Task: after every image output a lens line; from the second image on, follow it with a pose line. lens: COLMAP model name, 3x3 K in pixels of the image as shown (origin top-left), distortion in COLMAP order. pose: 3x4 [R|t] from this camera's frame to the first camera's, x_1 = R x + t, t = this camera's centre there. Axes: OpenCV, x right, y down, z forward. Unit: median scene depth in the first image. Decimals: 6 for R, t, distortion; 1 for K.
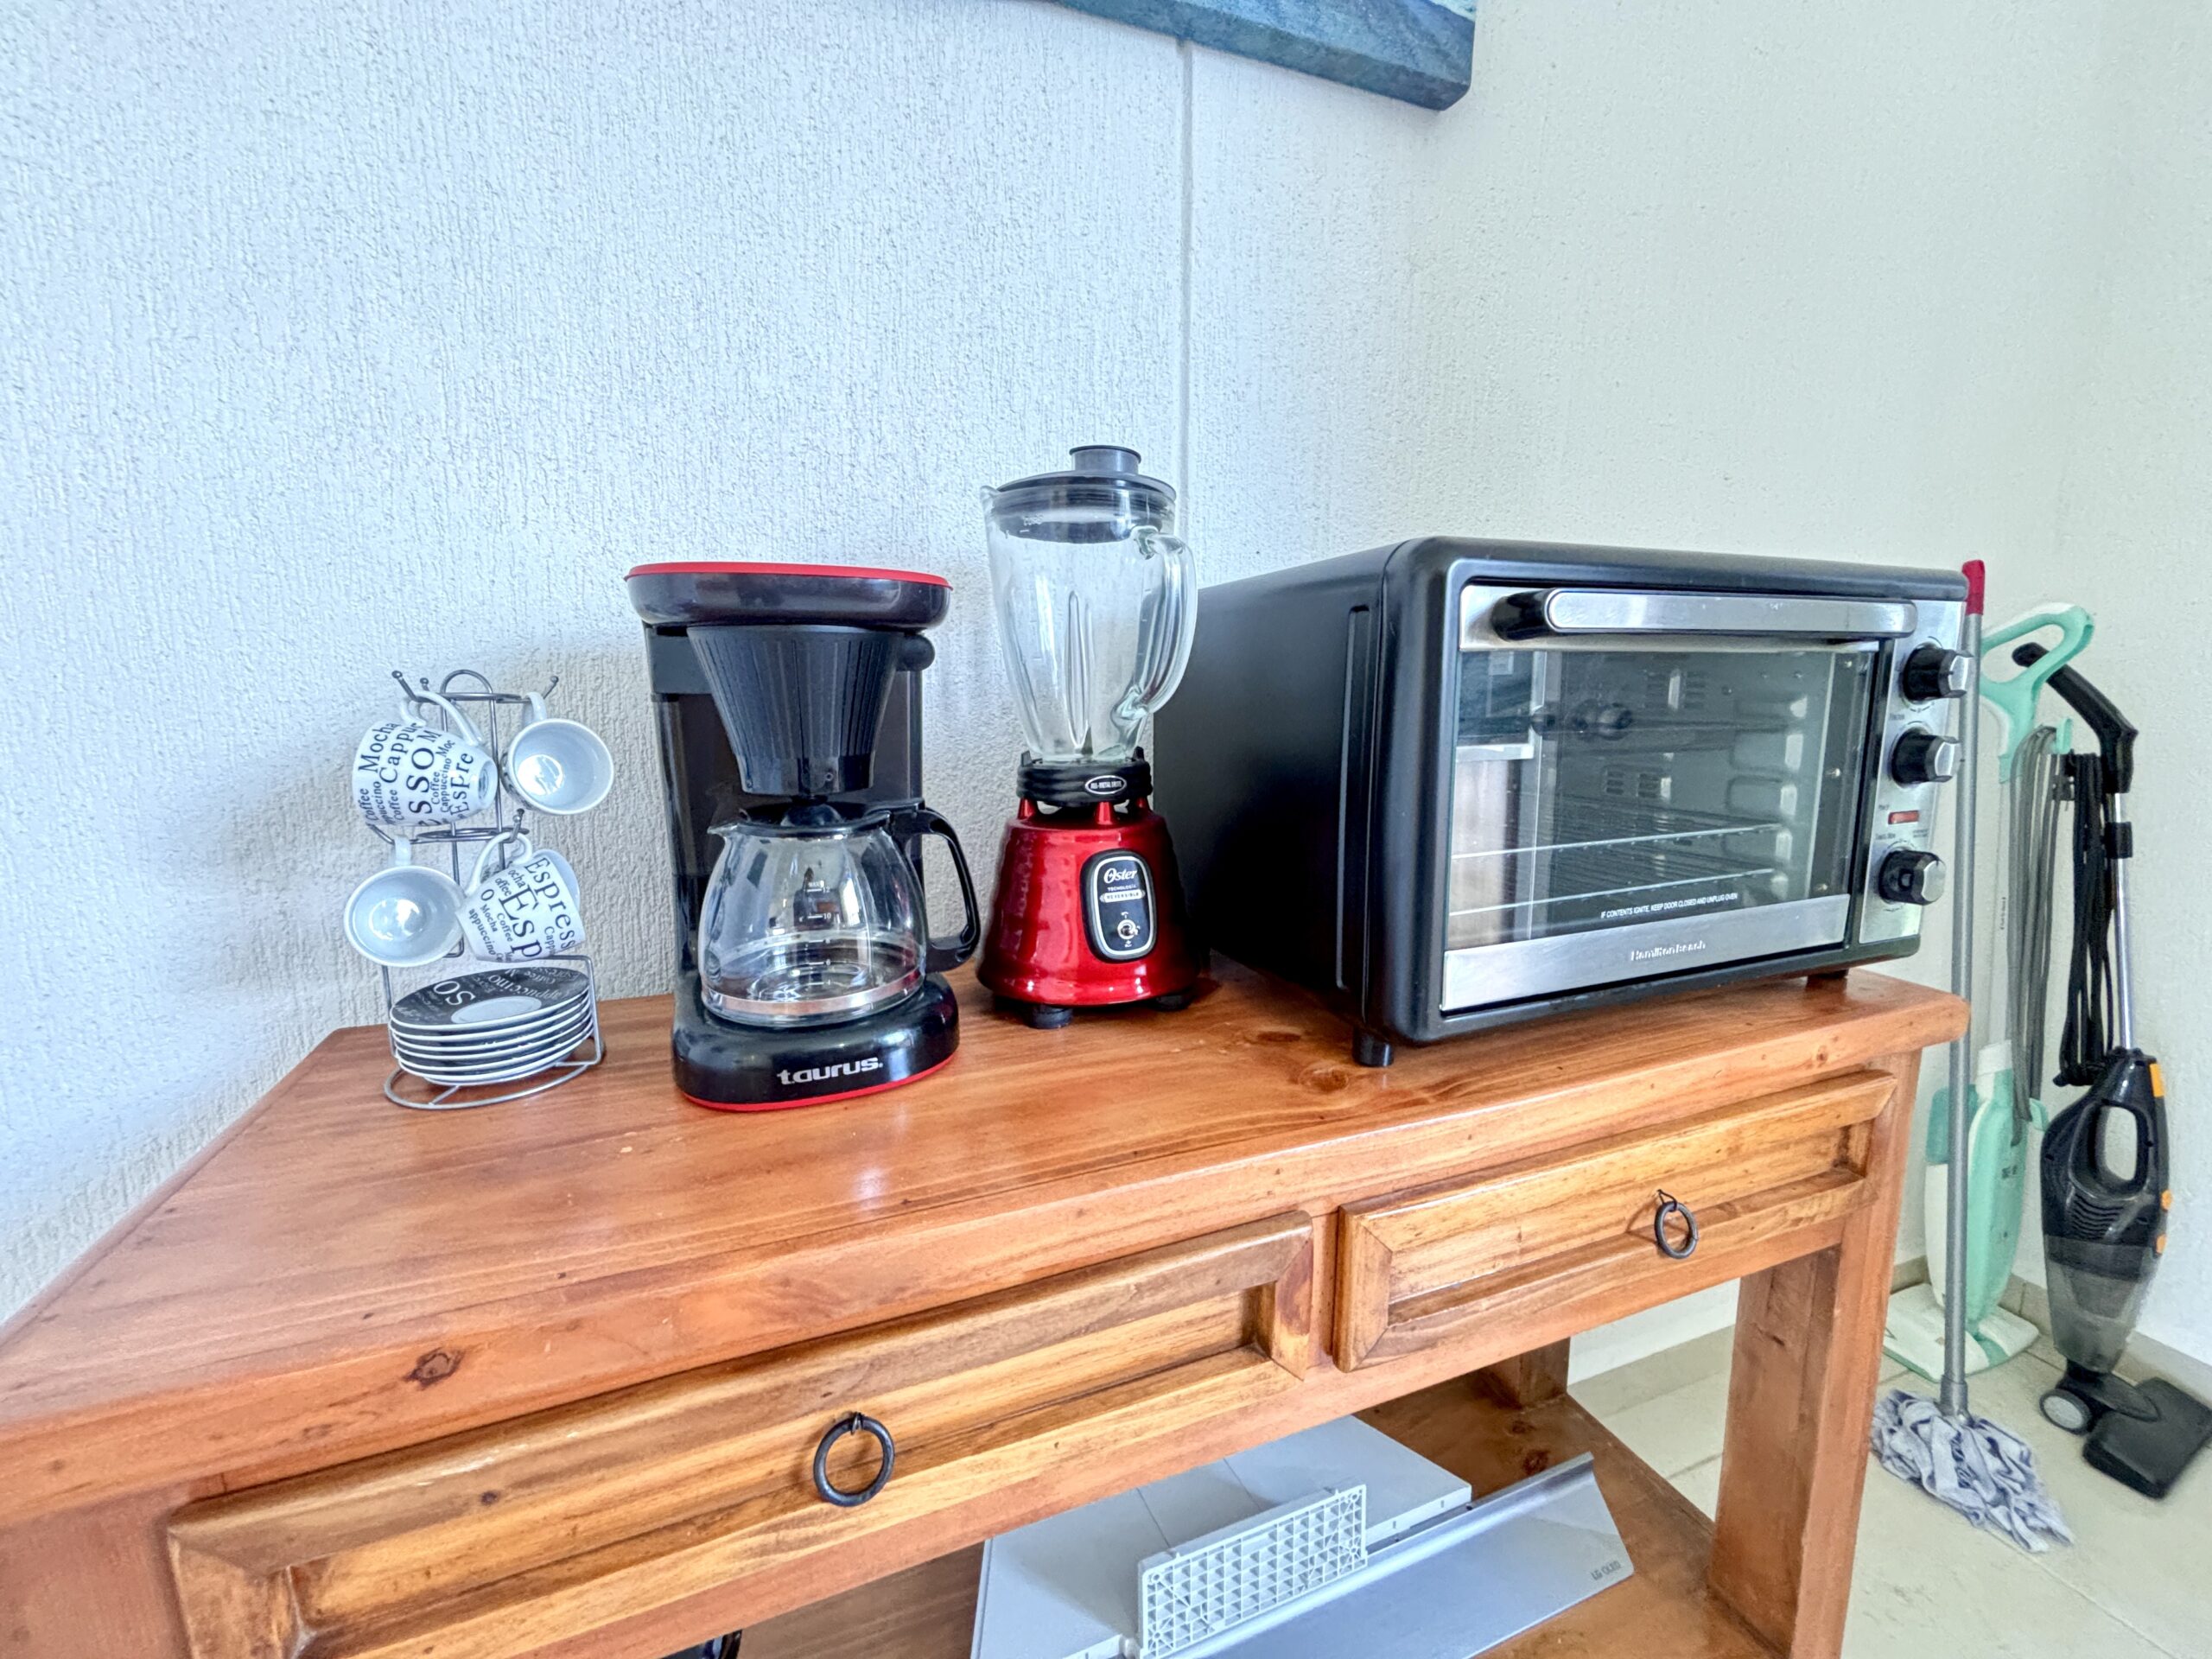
lens RADIAL K [[900.8, 0, 1103.5], [0, 900.8, 821.7], [0, 0, 1]] dist [-0.001106, 0.000719]
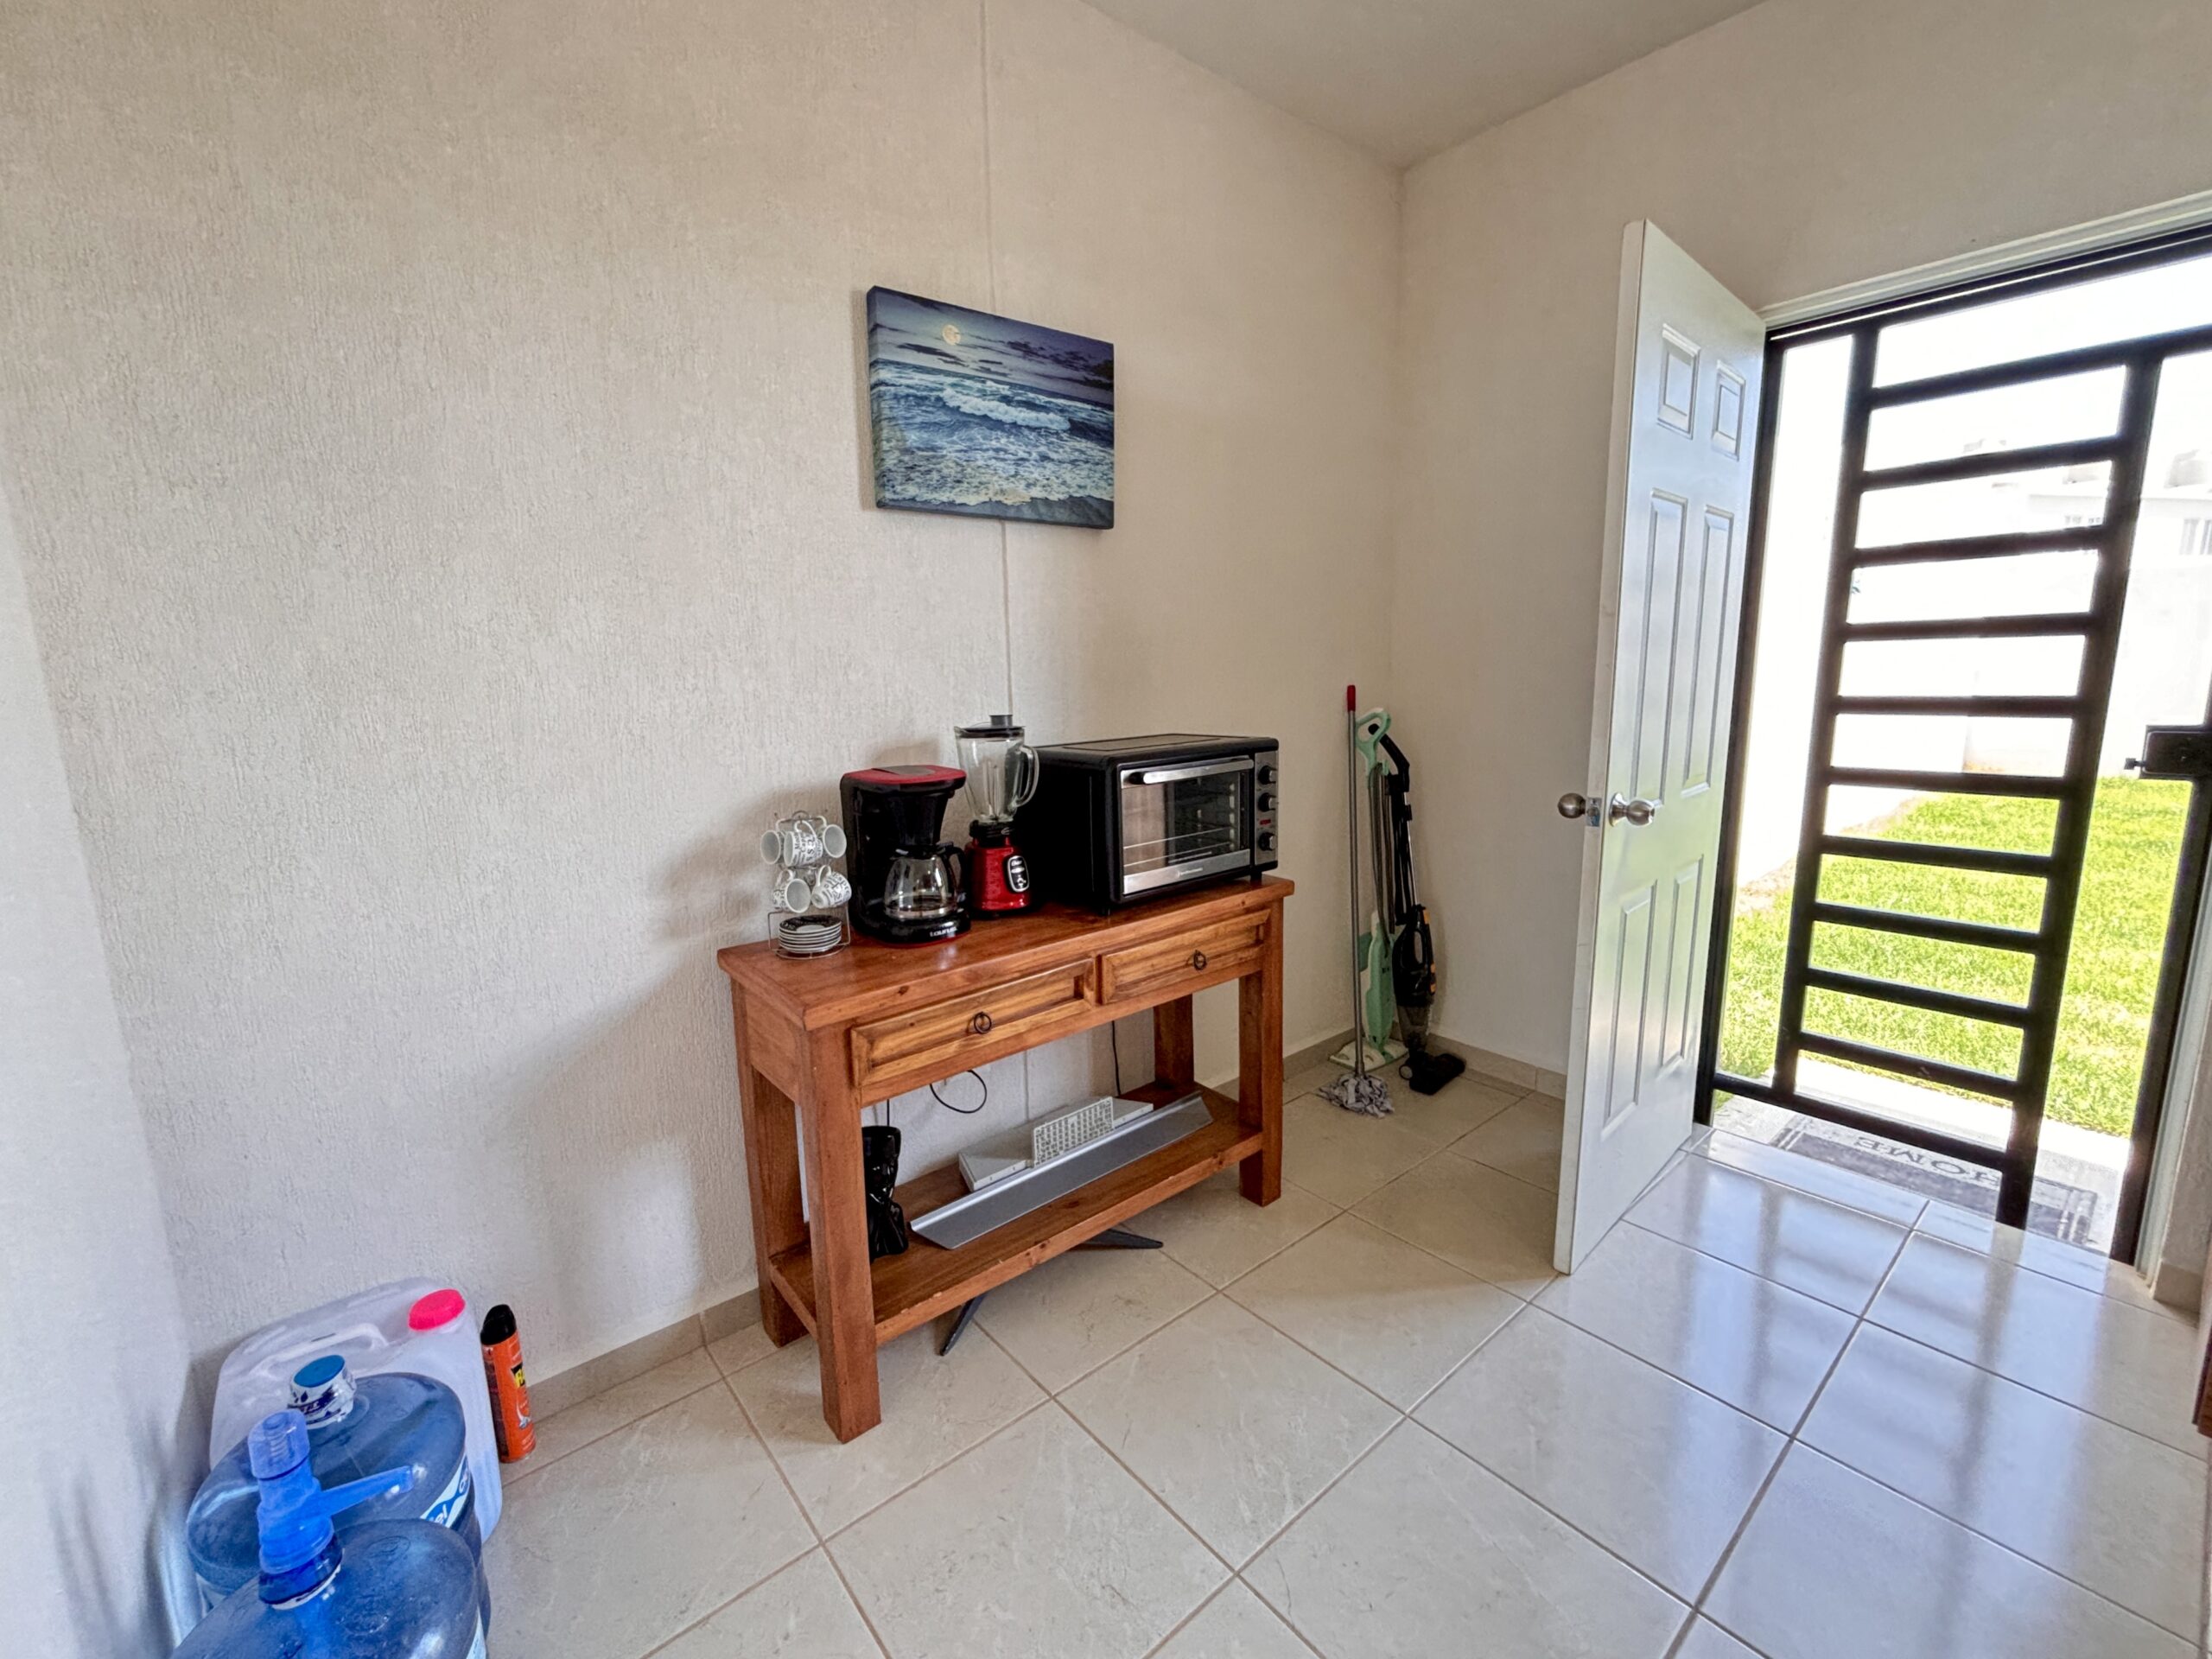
lens RADIAL K [[900.8, 0, 1103.5], [0, 900.8, 821.7], [0, 0, 1]] dist [-0.001106, 0.000719]
pose [[0.945191, -0.069929, 0.318943, -0.595140], [0.066278, 0.997552, 0.022301, -0.110635], [-0.319721, 0.000060, 0.947512, -1.715849]]
